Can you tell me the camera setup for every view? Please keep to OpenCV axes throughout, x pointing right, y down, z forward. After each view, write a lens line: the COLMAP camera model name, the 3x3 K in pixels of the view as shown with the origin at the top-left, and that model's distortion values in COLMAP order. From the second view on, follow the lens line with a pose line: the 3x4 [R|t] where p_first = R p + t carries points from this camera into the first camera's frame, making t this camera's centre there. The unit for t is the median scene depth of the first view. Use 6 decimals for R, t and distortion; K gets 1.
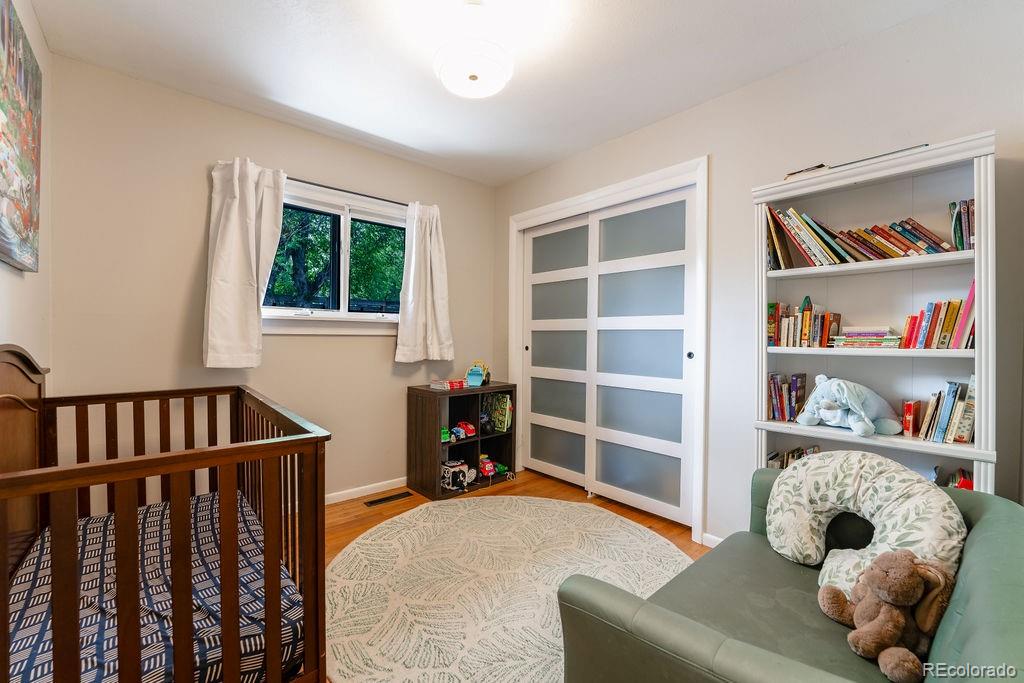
lens RADIAL K [[414.2, 0, 503.4], [0, 414.2, 337.5], [0, 0, 1]] dist [-0.020778, 0.000619]
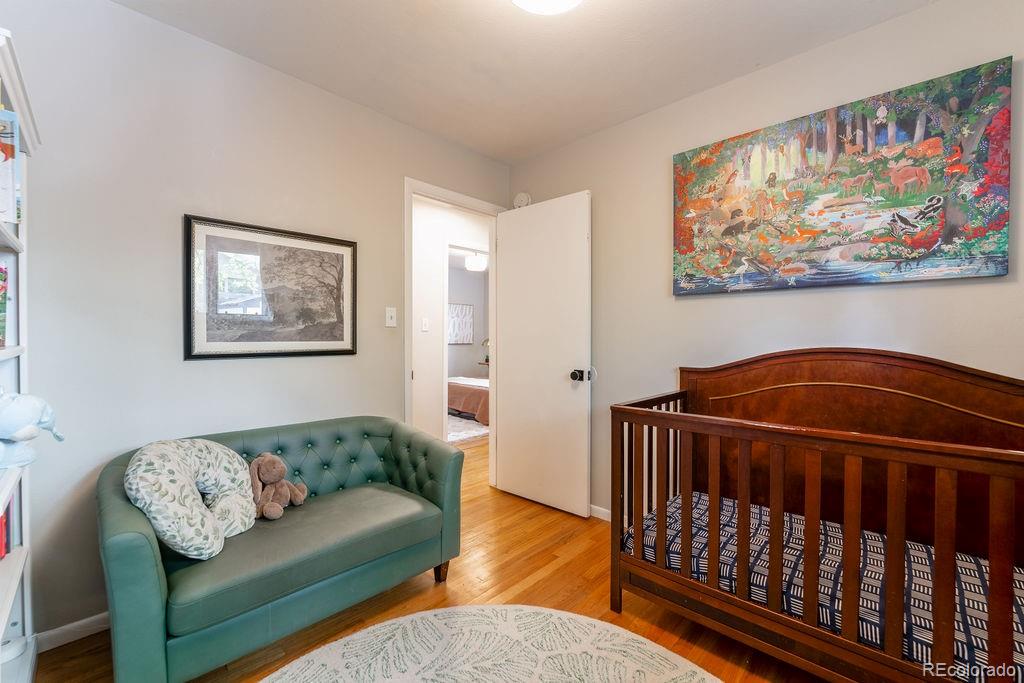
lens RADIAL K [[414.2, 0, 510.0], [0, 414.2, 340.7], [0, 0, 1]] dist [-0.020778, 0.000619]
pose [[-0.995809, -0.004624, -0.091337, 0.057179], [-0.005538, 0.999937, 0.009753, -0.007163], [0.091287, 0.010217, -0.995772, 1.976305]]
